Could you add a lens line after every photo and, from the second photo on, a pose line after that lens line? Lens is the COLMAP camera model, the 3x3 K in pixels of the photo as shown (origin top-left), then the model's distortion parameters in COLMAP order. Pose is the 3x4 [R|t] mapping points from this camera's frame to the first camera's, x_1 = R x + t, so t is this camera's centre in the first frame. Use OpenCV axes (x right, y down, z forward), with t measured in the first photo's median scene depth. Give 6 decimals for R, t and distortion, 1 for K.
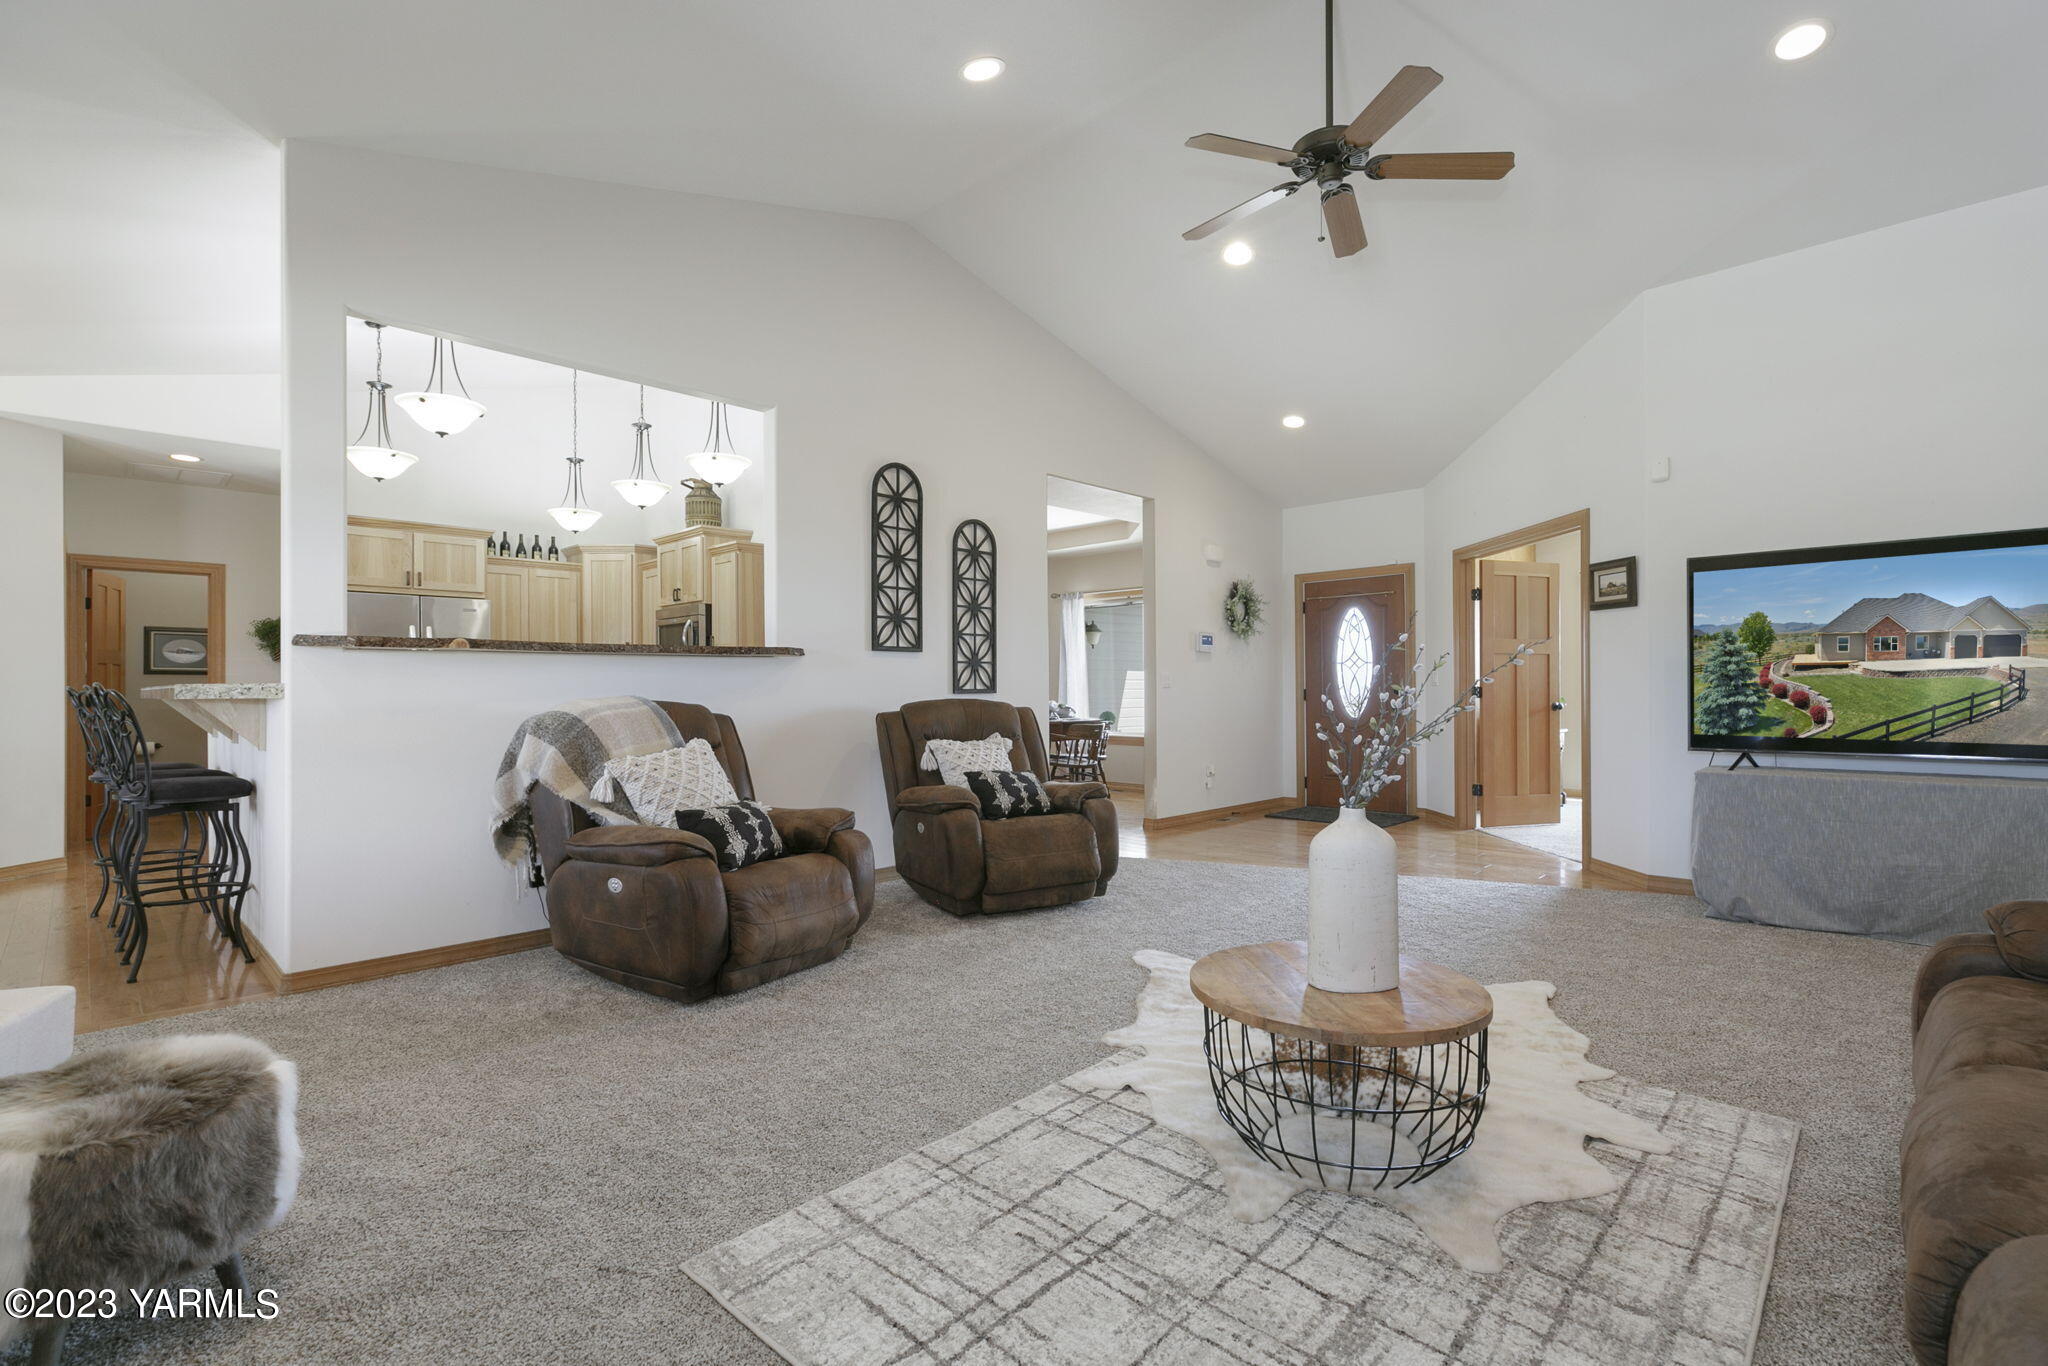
lens RADIAL K [[942.4, 0, 1030.5], [0, 942.4, 685.3], [0, 0, 1]] dist [0.002192, -0.001173]
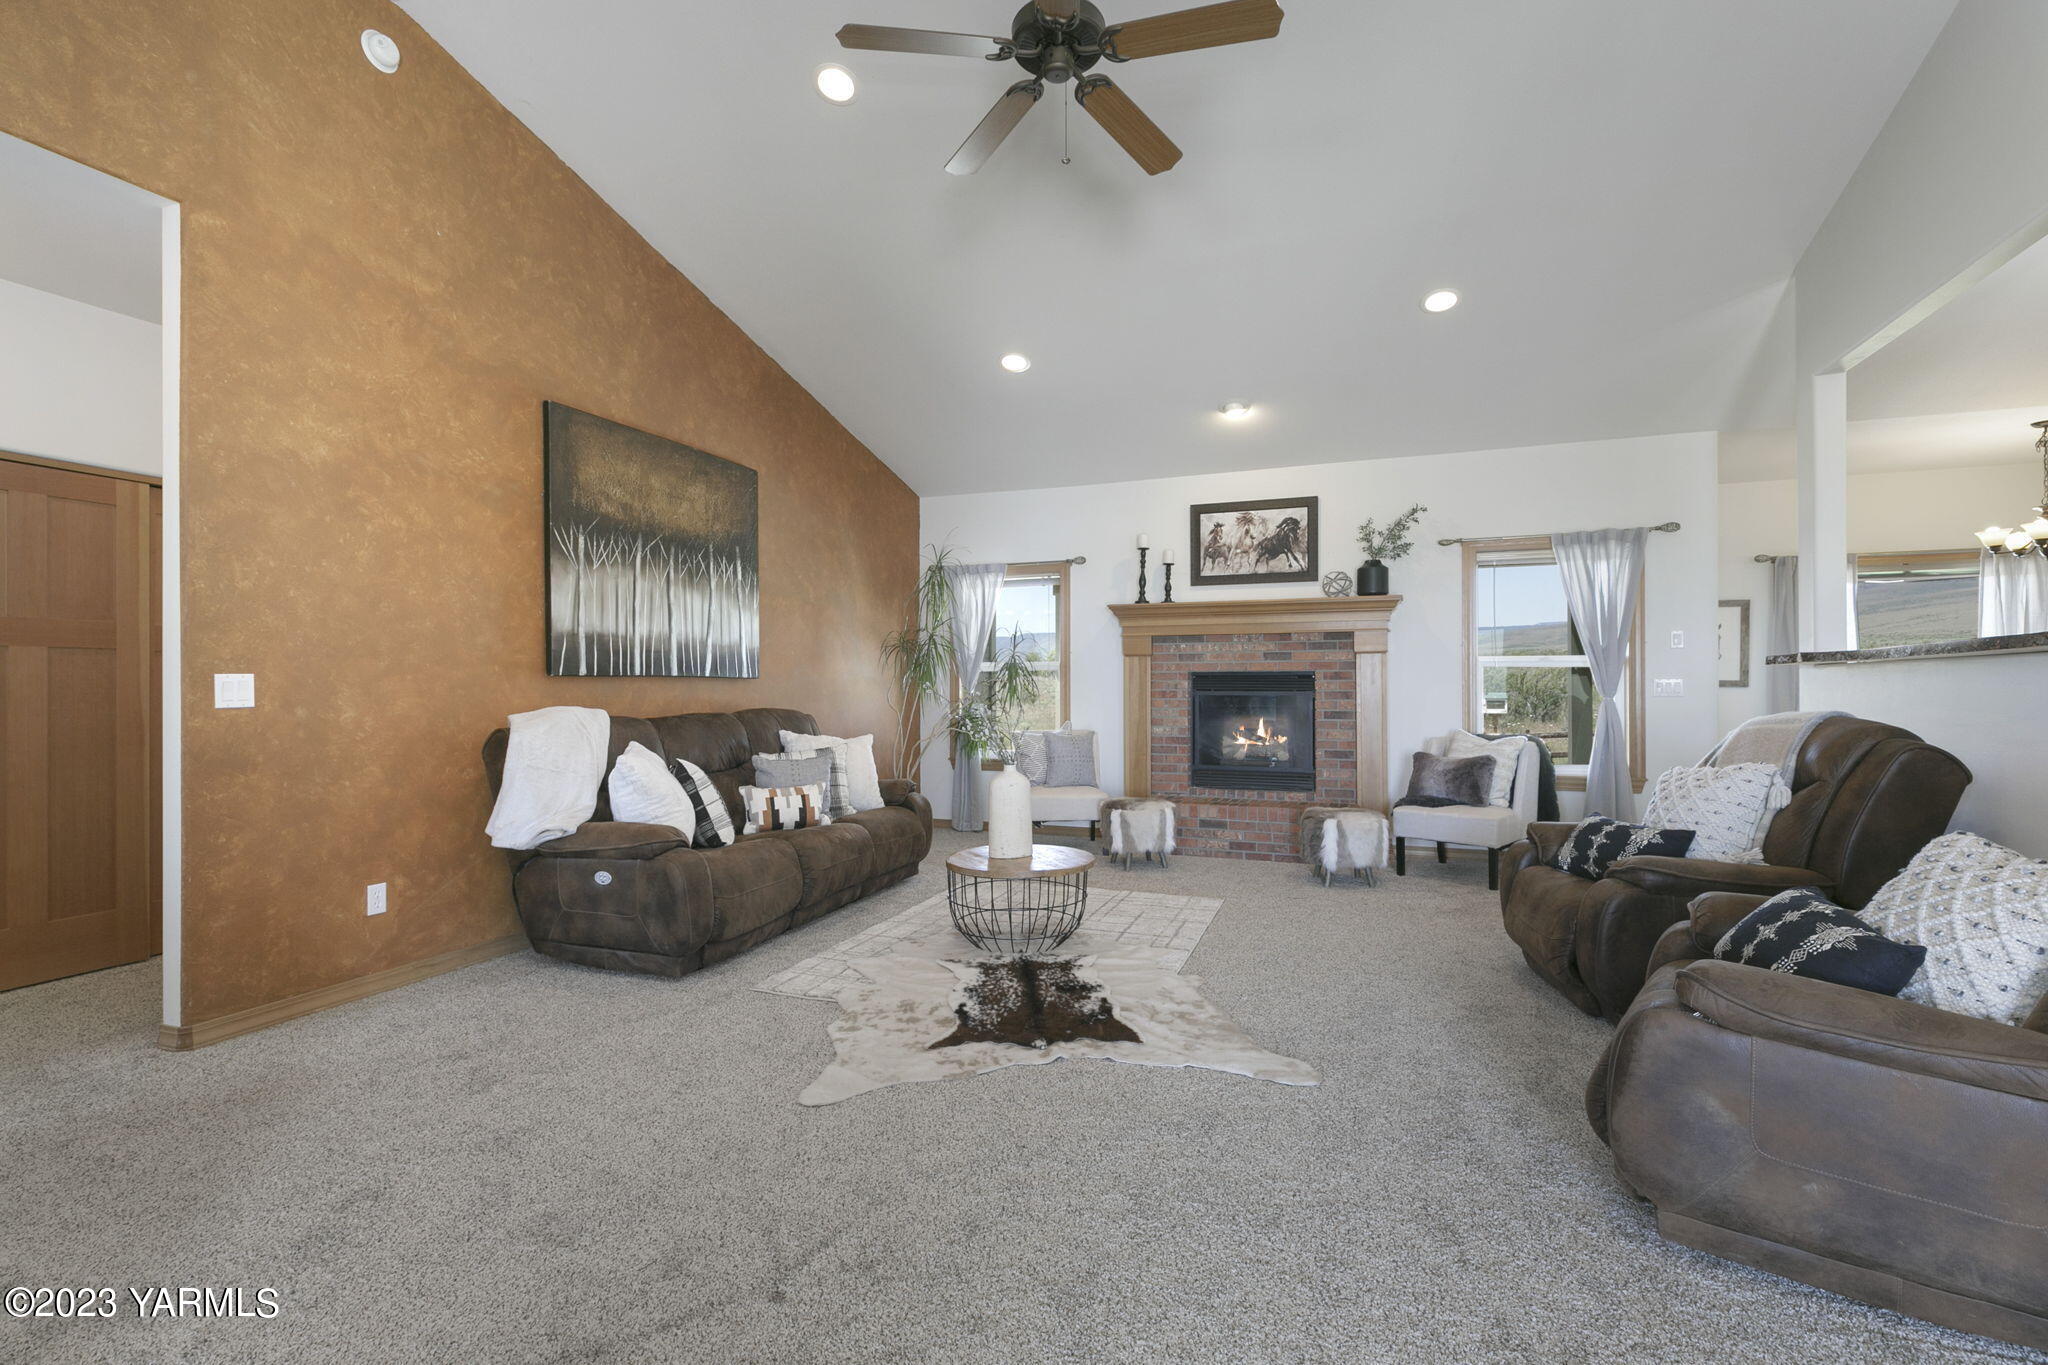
lens RADIAL K [[942.4, 0, 1031.4], [0, 942.4, 676.7], [0, 0, 1]] dist [0.002192, -0.001173]
pose [[-0.920239, 0.005113, -0.391324, 0.391171], [0.010307, 0.999884, -0.011173, -0.011860], [0.391222, -0.014316, -0.920185, 1.036078]]
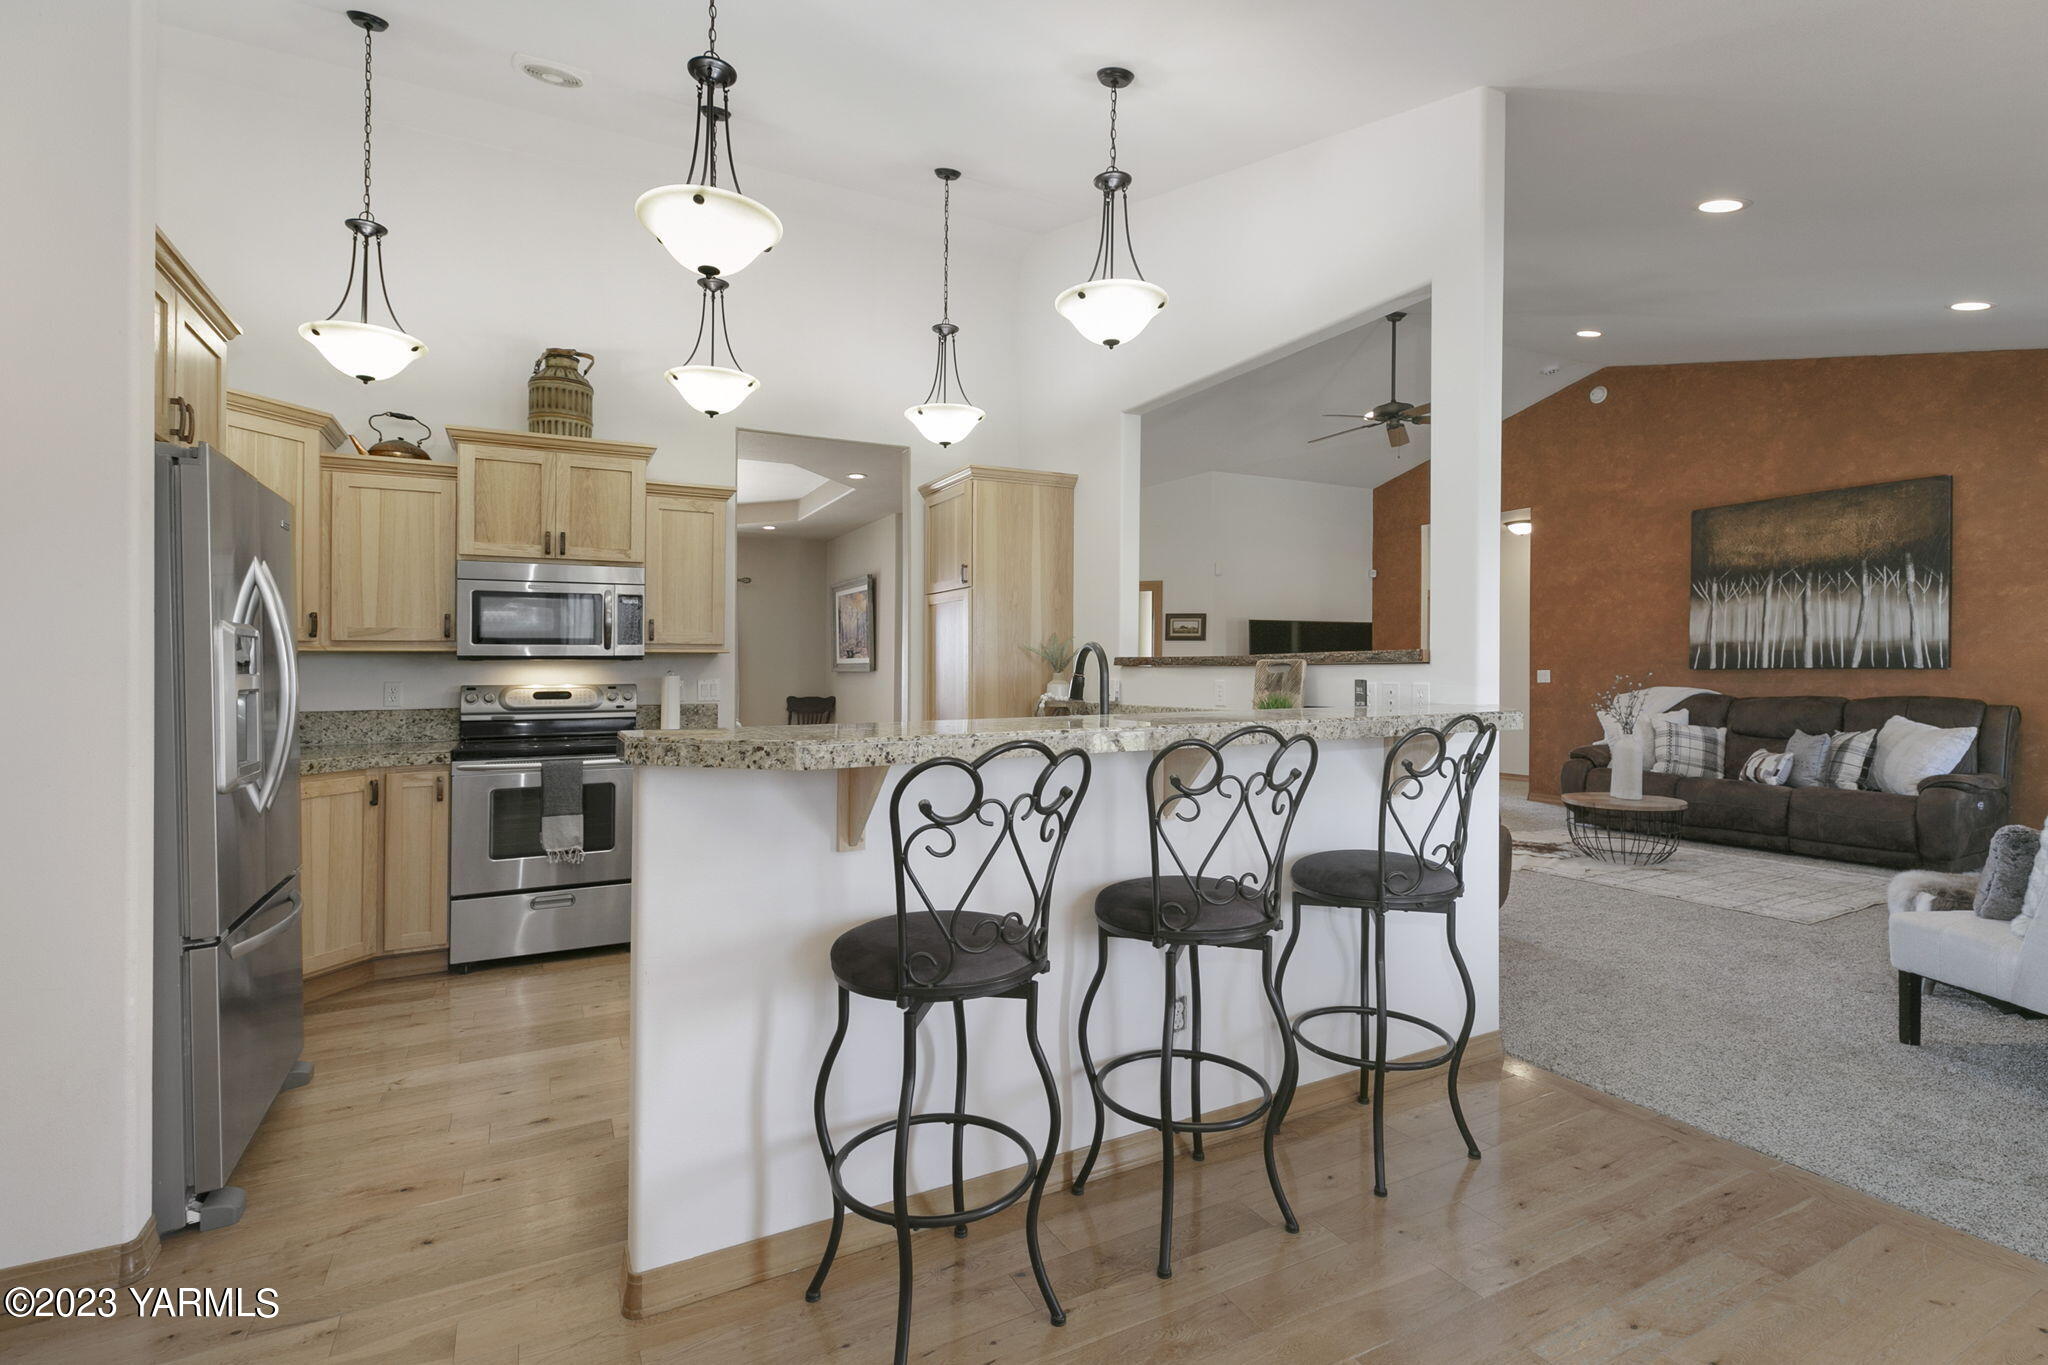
lens RADIAL K [[942.4, 0, 1032.5], [0, 942.4, 672.4], [0, 0, 1]] dist [0.002192, -0.001173]
pose [[0.298384, 0.002775, 0.954442, -1.012019], [0.002223, 0.999991, -0.003602, -0.017427], [-0.954443, 0.003196, 0.298375, 0.693812]]
